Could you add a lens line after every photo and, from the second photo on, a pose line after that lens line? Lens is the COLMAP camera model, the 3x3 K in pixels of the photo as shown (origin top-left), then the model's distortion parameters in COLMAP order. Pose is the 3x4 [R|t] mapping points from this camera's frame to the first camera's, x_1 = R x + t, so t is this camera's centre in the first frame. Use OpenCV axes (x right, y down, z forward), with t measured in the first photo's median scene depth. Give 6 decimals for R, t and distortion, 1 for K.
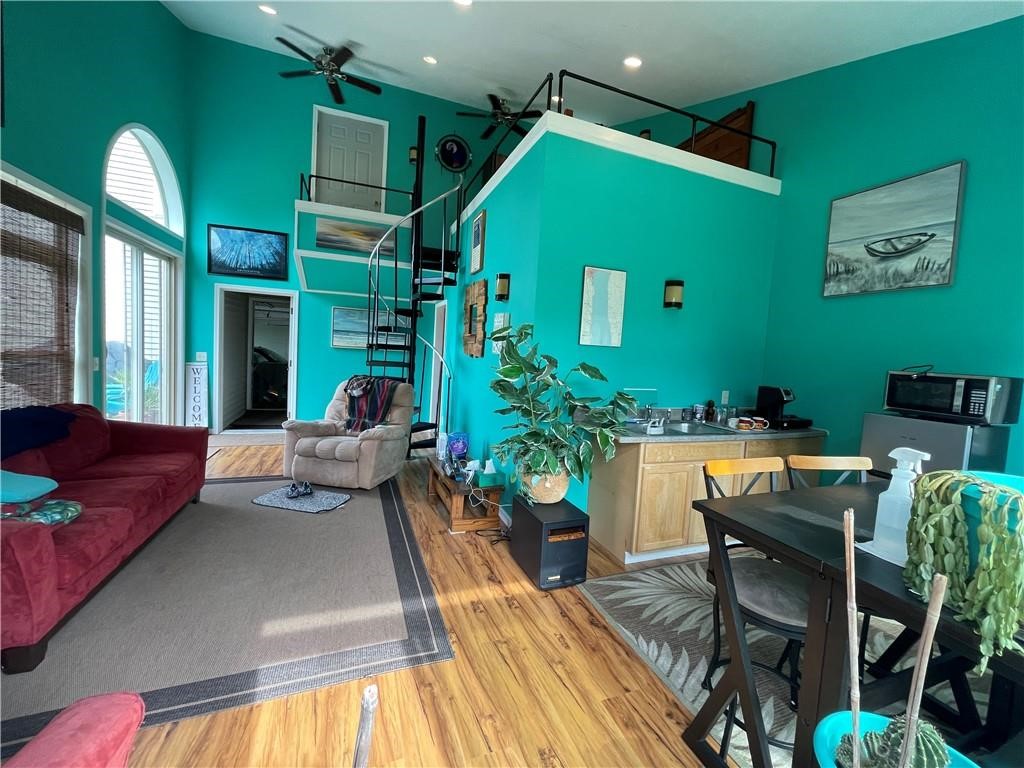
lens RADIAL K [[412.0, 0, 511.1], [0, 412.0, 376.1], [0, 0, 1]] dist [-0.000165, -0.000383]
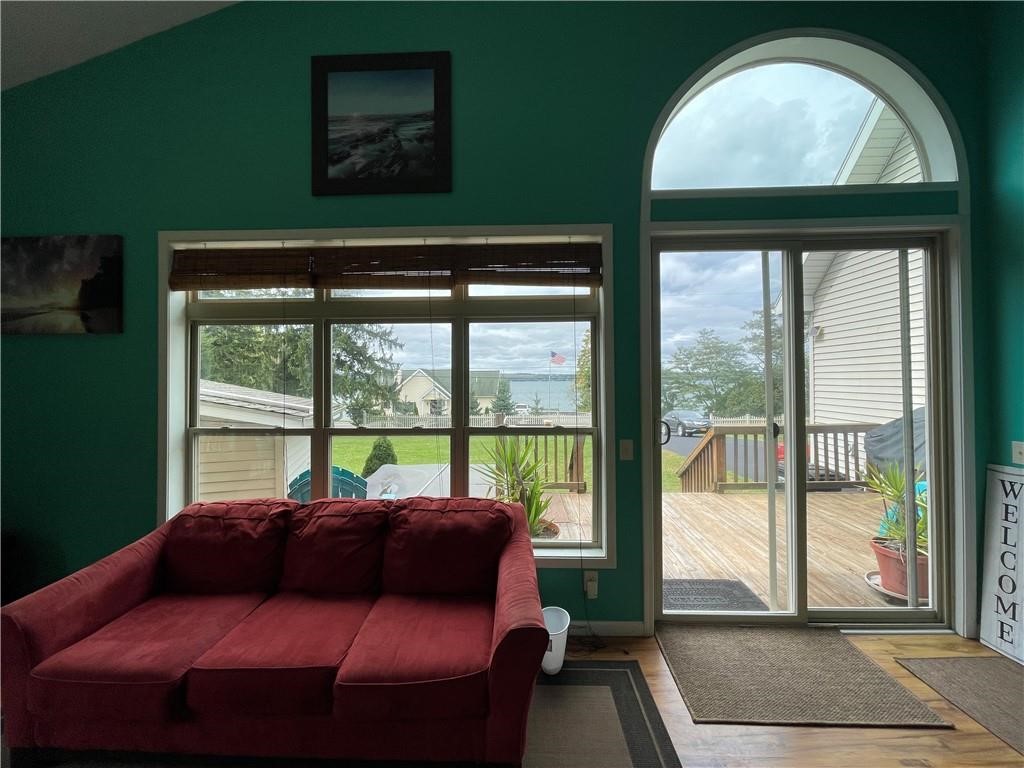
lens RADIAL K [[413.4, 0, 512.3], [0, 413.4, 374.5], [0, 0, 1]] dist [-0.005735, -0.000376]
pose [[-0.388447, -0.071030, -0.918729, -0.227485], [-0.076270, 0.996082, -0.044763, -0.076469], [0.918309, 0.052683, -0.392343, 0.791705]]
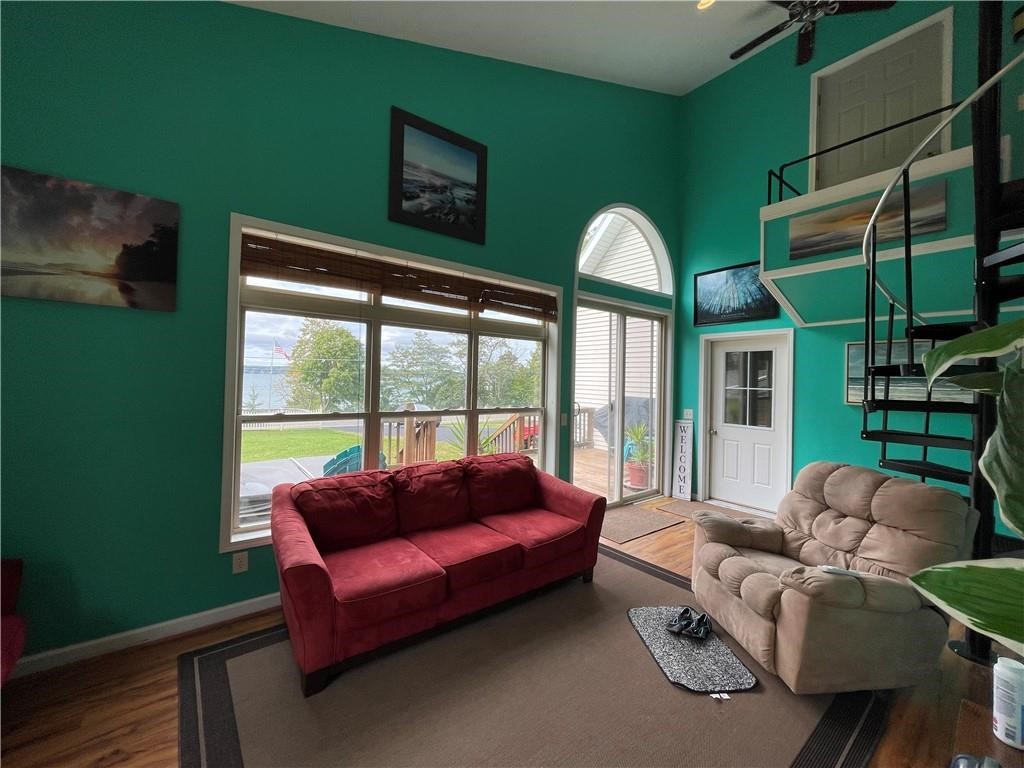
lens RADIAL K [[412.0, 0, 511.1], [0, 412.0, 376.1], [0, 0, 1]] dist [-0.000165, -0.000383]
pose [[0.290314, -0.059924, -0.955053, 0.040898], [-0.070034, 0.994030, -0.083659, -0.030090], [0.954365, 0.091174, 0.284384, 0.379878]]
